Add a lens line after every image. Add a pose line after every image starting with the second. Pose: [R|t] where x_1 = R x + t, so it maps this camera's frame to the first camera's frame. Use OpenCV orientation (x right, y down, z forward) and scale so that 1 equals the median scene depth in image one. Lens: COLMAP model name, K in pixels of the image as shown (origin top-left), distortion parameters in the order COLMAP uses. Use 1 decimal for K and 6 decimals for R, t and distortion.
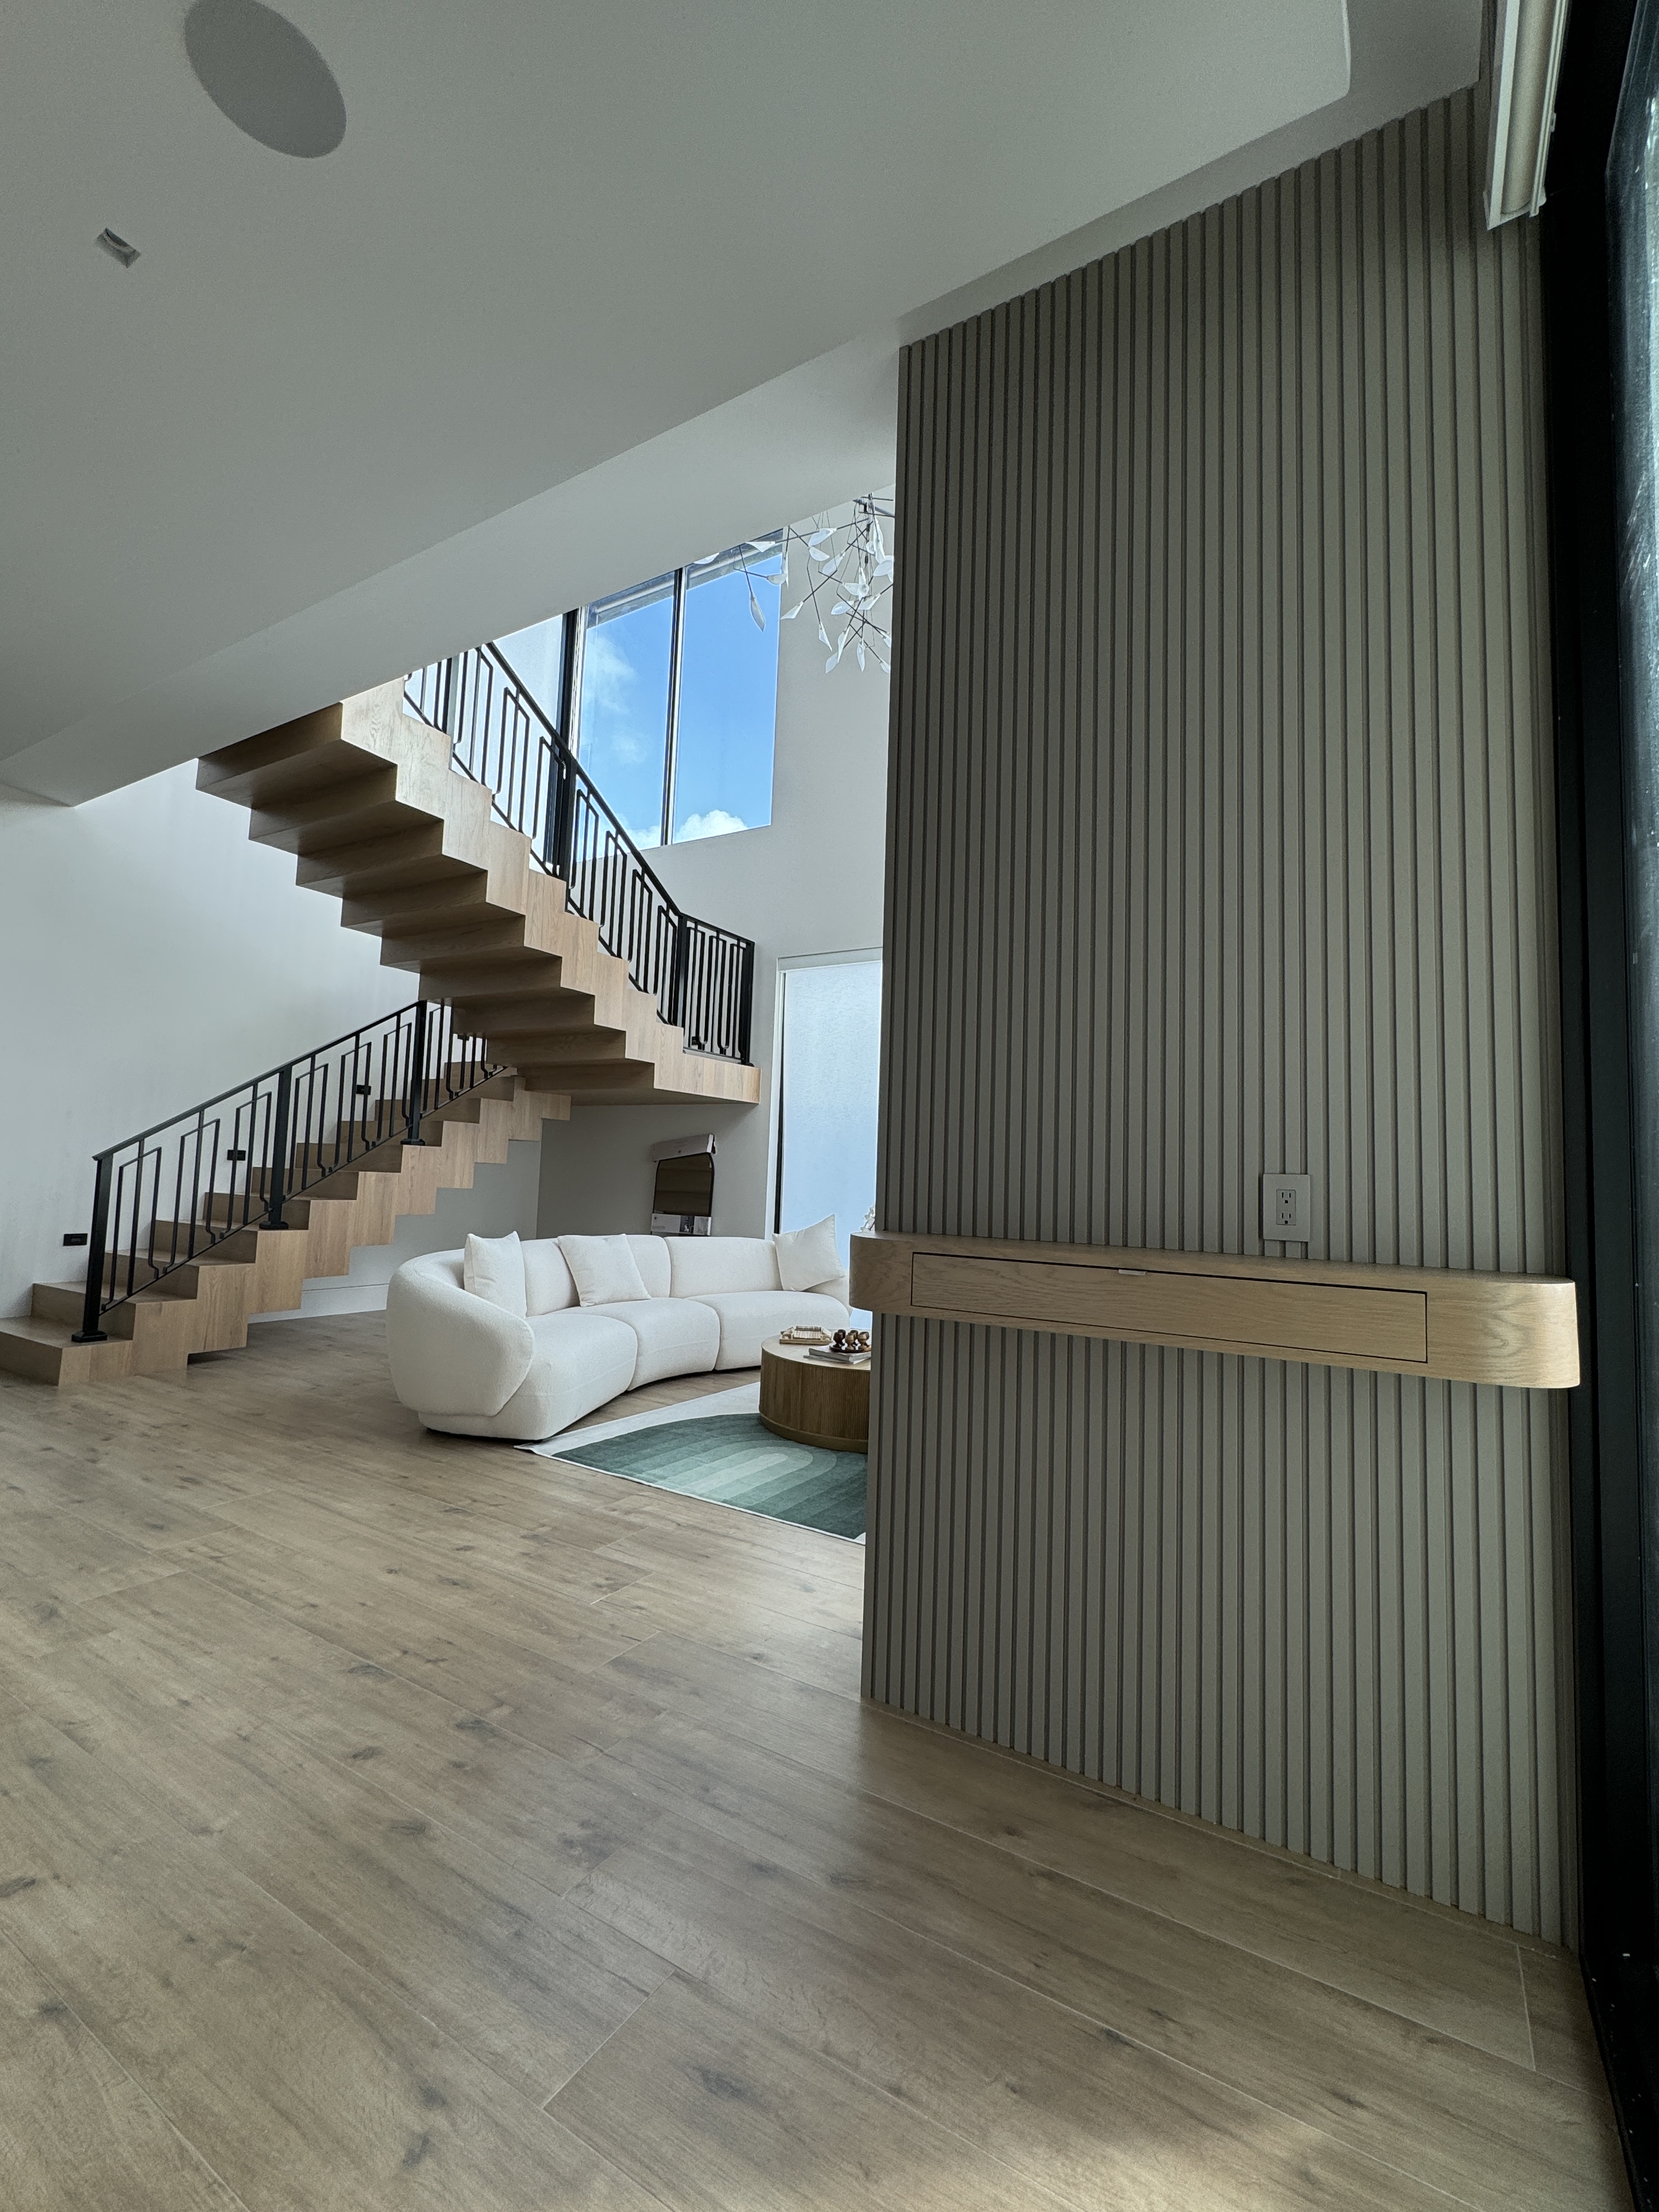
lens RADIAL K [[962.4, 0, 826.9], [0, 962.4, 1101.8], [0, 0, 1]] dist [0.001584, 0.000604]
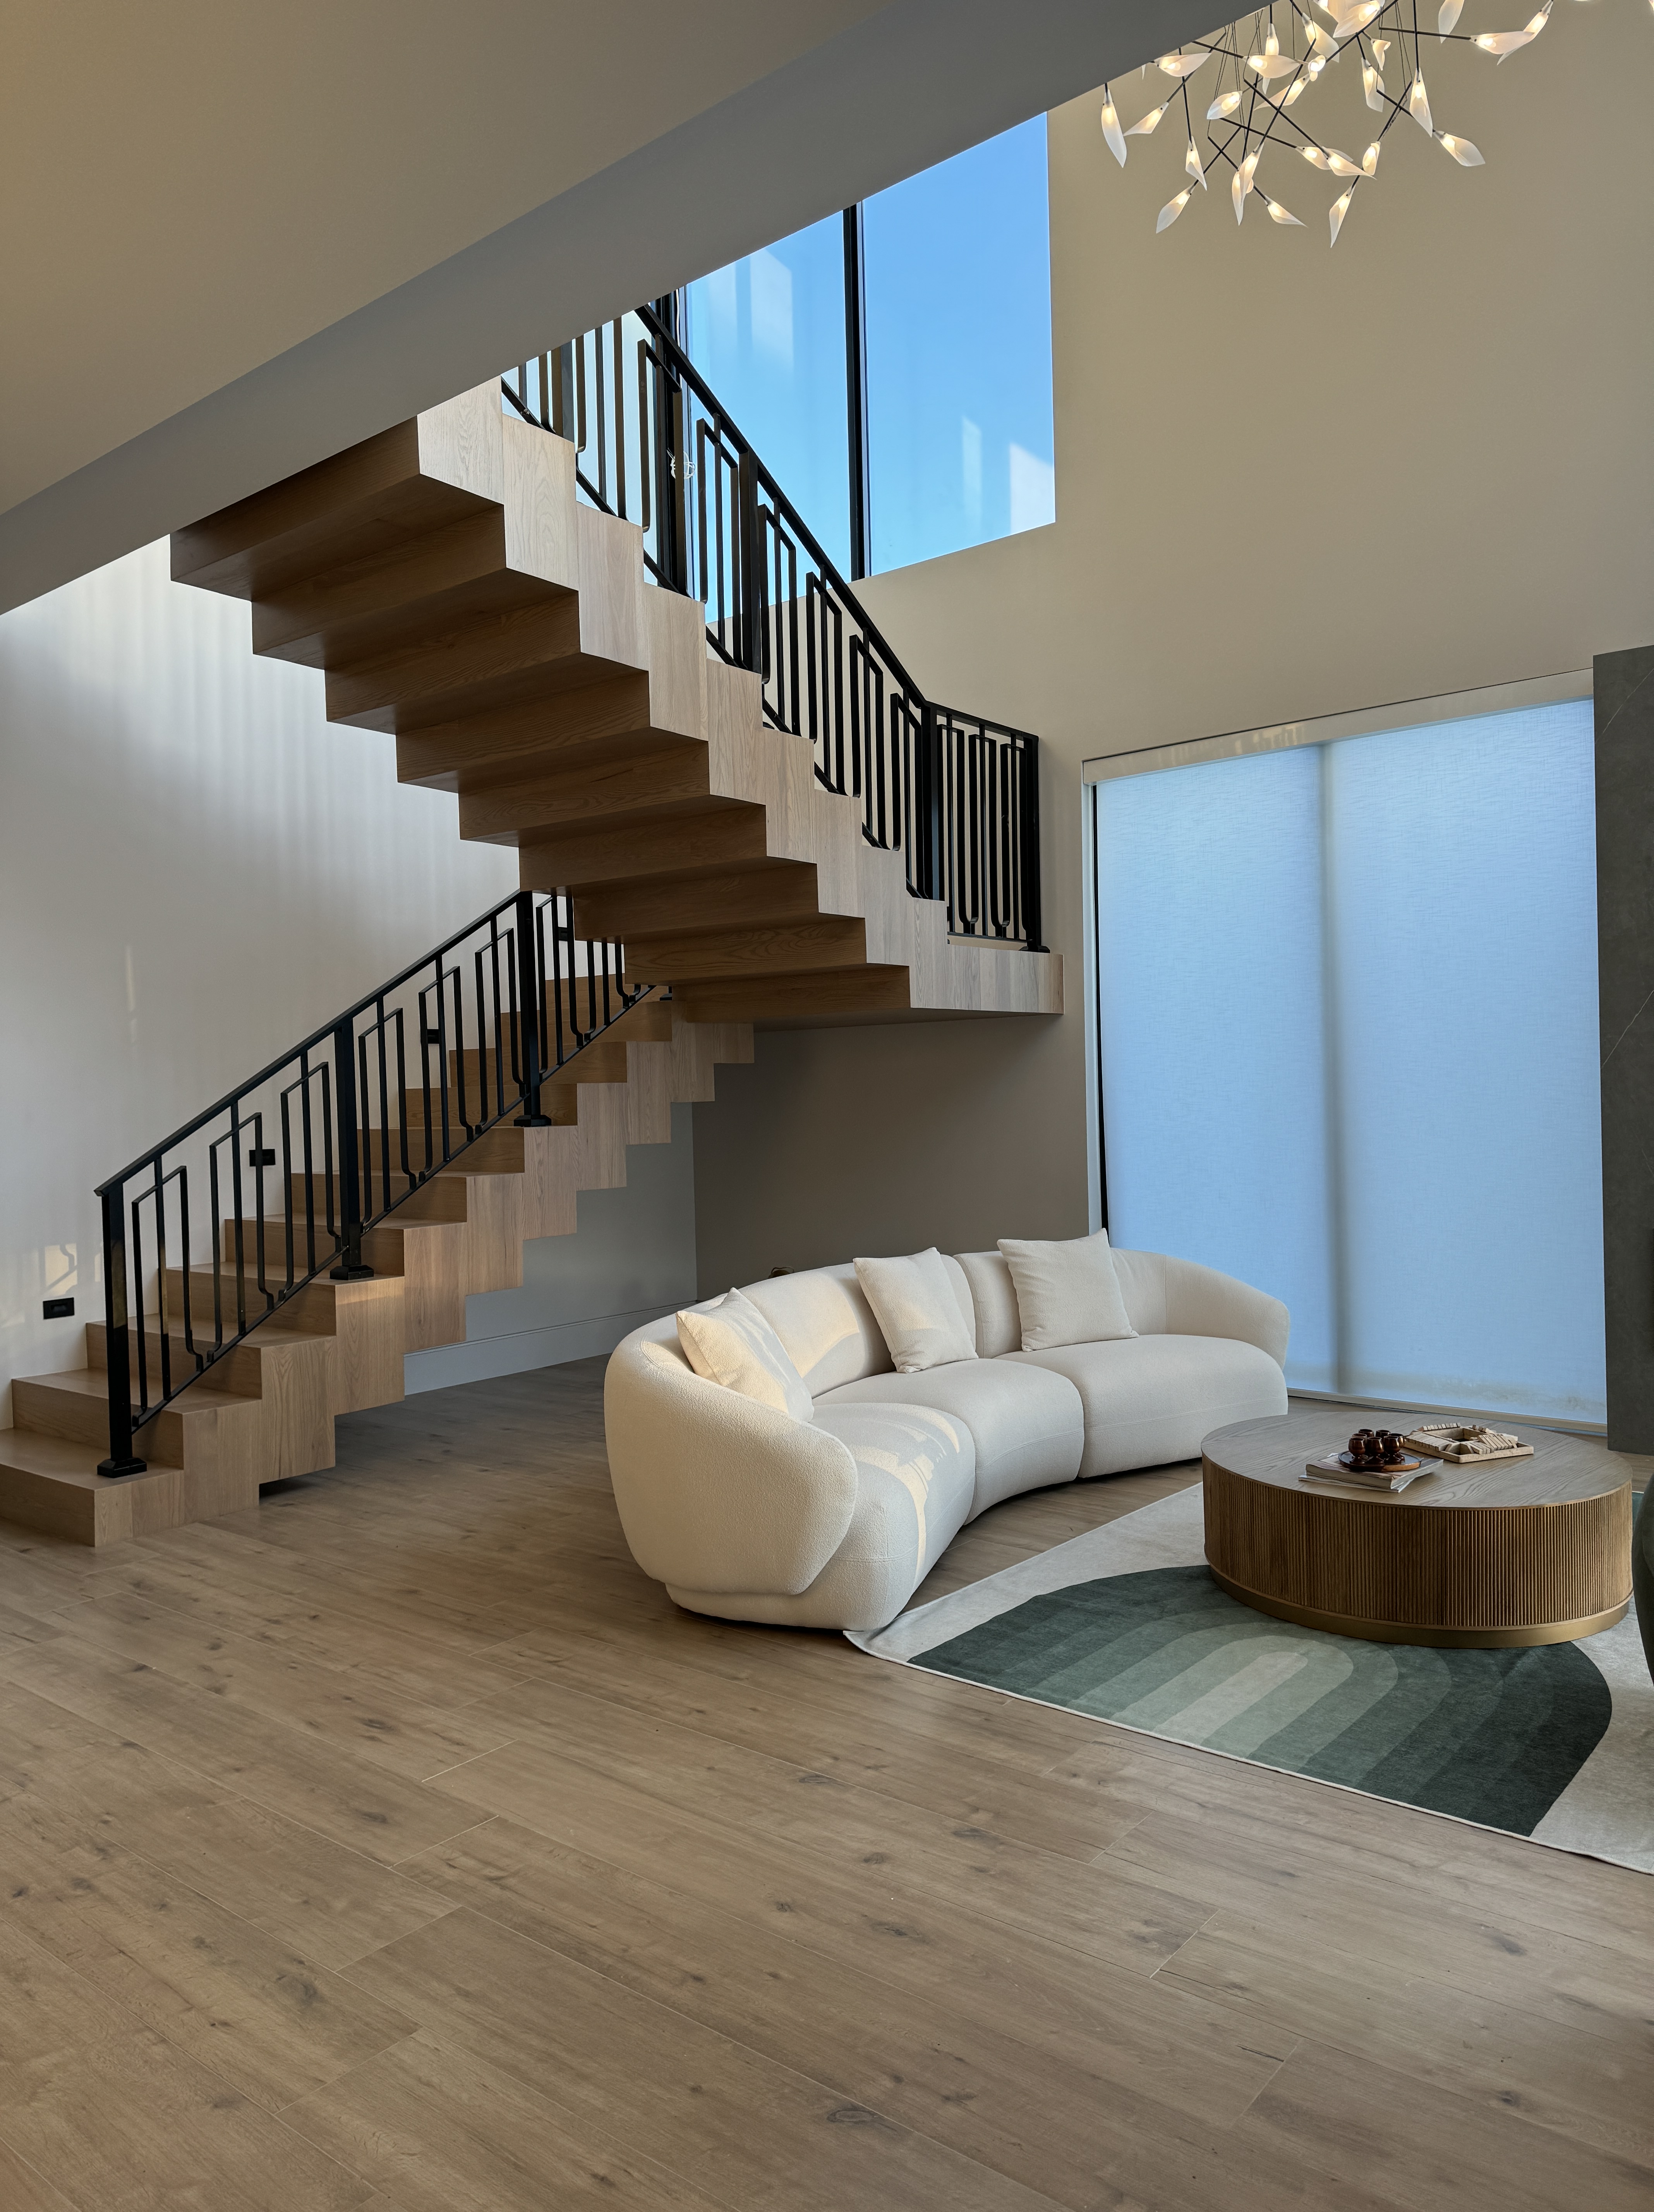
lens RADIAL K [[1565.8, 0, 825.8], [0, 1565.8, 1107.4], [0, 0, 1]] dist [0.049198, -0.058336]
pose [[0.989067, -0.059977, -0.134720, -0.131812], [0.071633, 0.993937, 0.083412, -0.047362], [0.128900, -0.092151, 0.987367, 0.034020]]
